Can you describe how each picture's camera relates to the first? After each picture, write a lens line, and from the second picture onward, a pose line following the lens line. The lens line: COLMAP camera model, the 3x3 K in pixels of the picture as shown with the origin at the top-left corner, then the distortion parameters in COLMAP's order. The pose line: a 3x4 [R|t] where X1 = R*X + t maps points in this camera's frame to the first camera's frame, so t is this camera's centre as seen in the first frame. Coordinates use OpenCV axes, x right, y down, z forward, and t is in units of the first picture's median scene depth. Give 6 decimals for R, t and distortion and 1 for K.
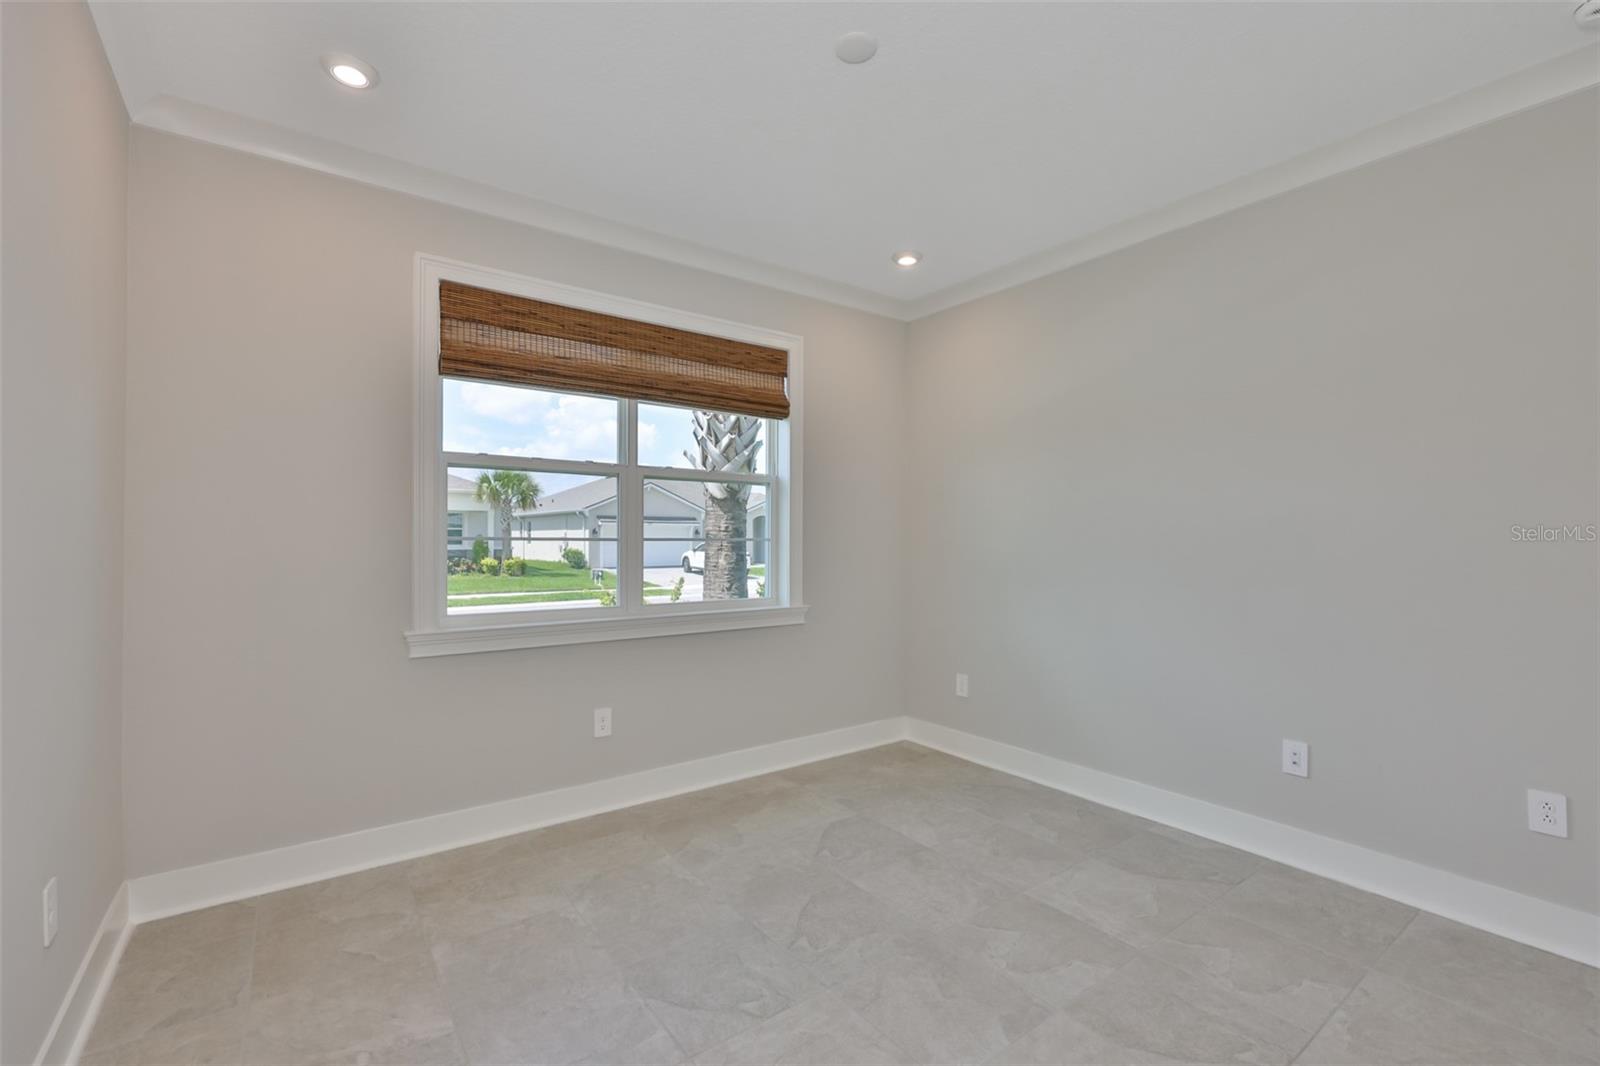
lens RADIAL K [[688.5, 0, 820.9], [0, 688.5, 540.4], [0, 0, 1]] dist [-0.004013, 0.002054]
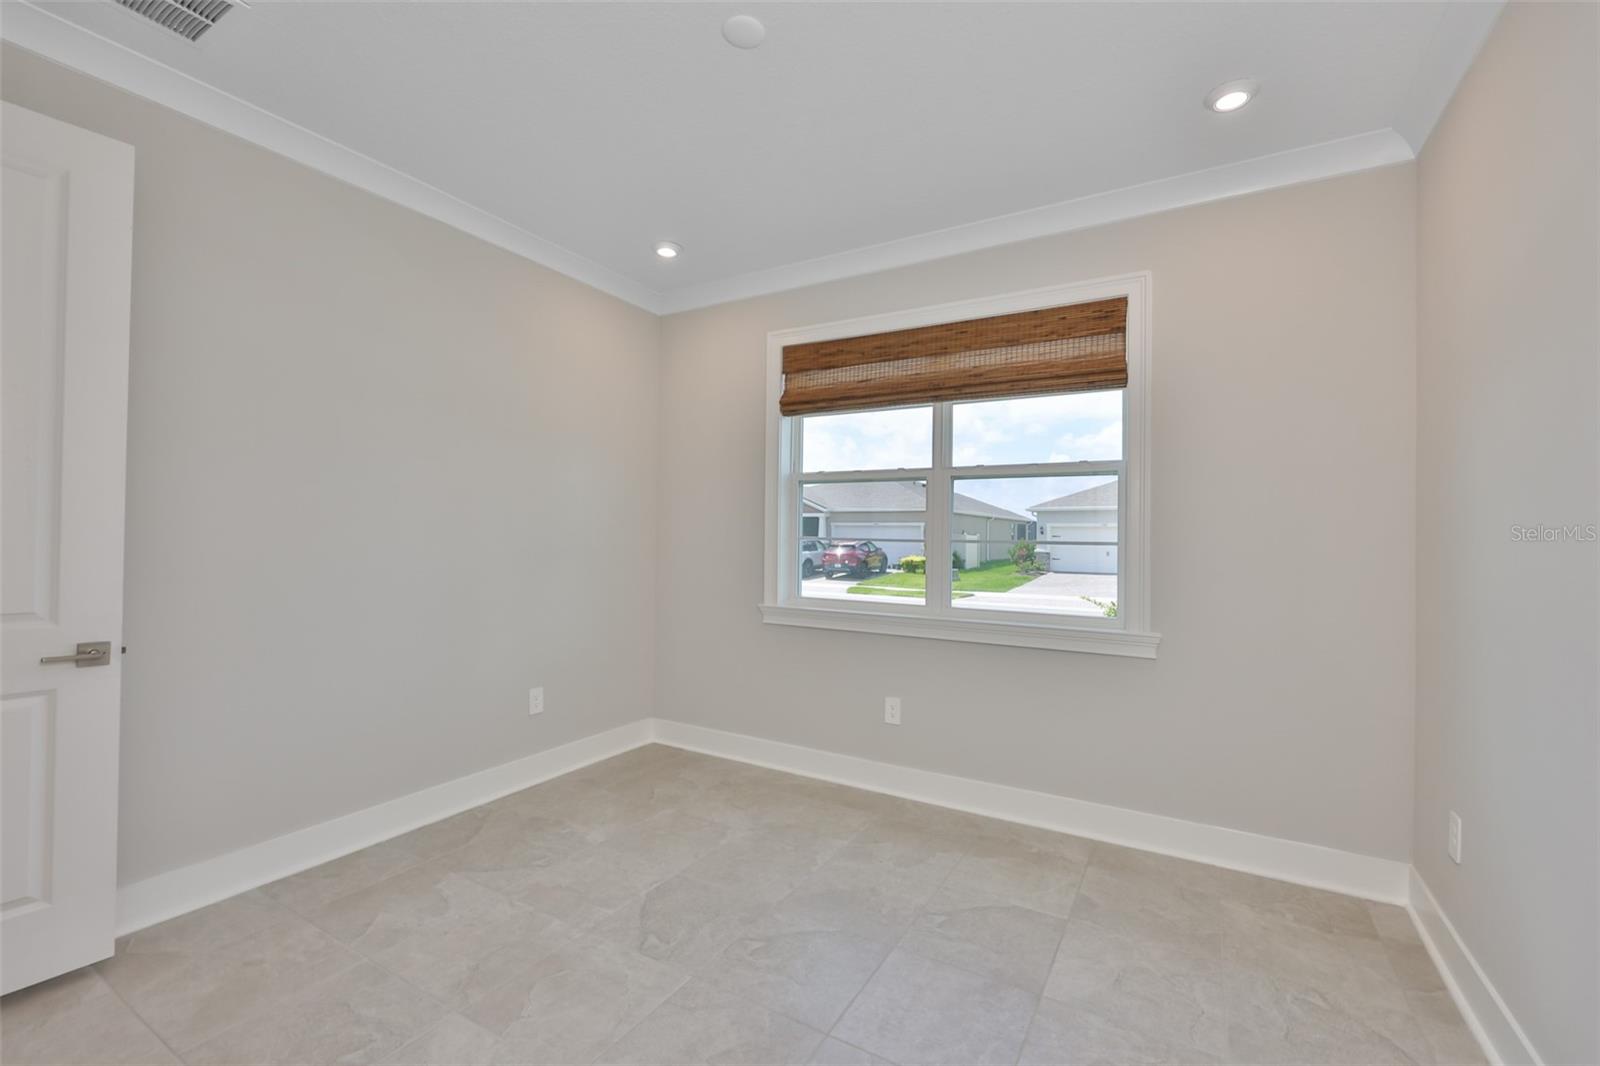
lens RADIAL K [[688.5, 0, 806.6], [0, 688.5, 538.1], [0, 0, 1]] dist [-0.004013, 0.002054]
pose [[0.382651, 0.006662, -0.923869, 0.614563], [-0.016604, 0.999862, 0.000333, -0.003159], [0.923744, 0.015212, 0.382709, 0.455043]]
